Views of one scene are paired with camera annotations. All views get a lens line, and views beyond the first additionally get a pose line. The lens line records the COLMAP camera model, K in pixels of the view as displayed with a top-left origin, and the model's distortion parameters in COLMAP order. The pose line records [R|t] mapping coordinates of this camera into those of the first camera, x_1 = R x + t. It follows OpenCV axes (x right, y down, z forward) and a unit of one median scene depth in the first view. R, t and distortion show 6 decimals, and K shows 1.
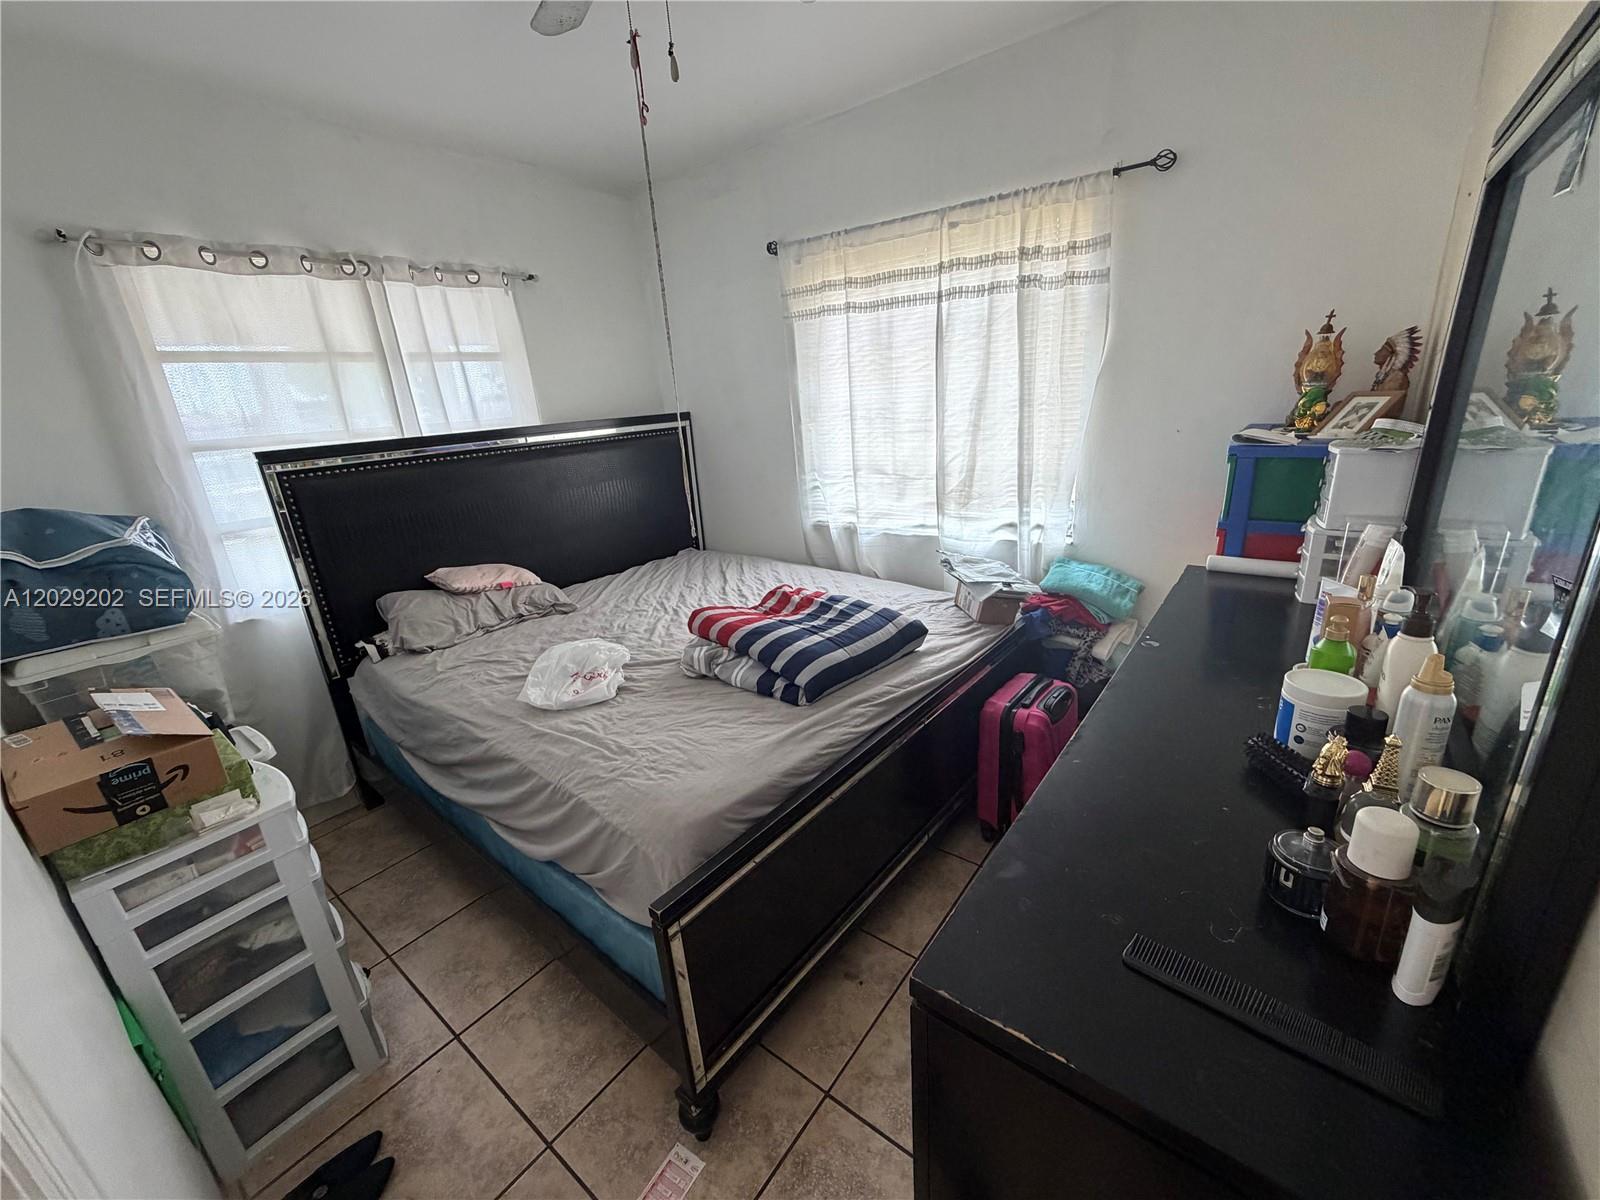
lens RADIAL K [[641.2, 0, 799.2], [0, 641.2, 602.3], [0, 0, 1]] dist [0.000226, 0.000414]
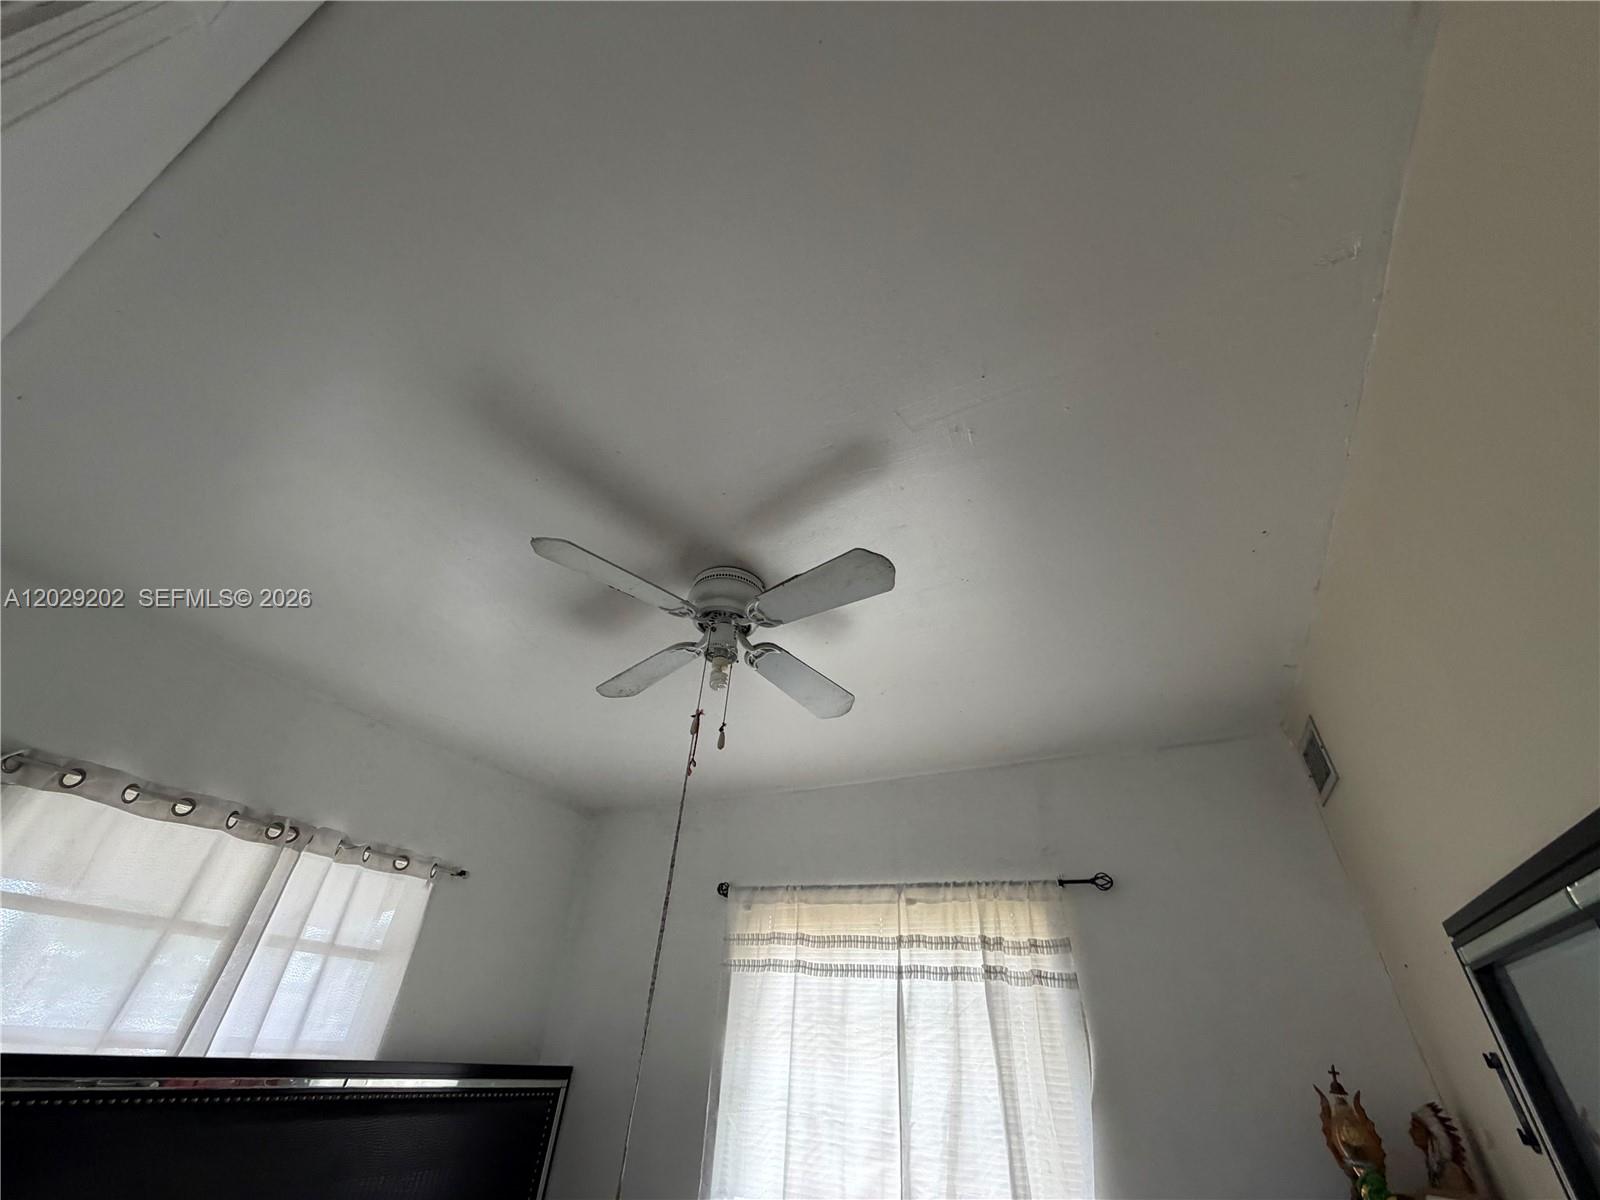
lens RADIAL K [[641.2, 0, 797.2], [0, 641.2, 600.4], [0, 0, 1]] dist [0.000226, 0.000414]
pose [[0.976493, 0.205278, 0.065751, -0.101764], [-0.070592, 0.592772, -0.802270, -0.035648], [-0.203664, 0.778770, 0.593329, 0.049950]]
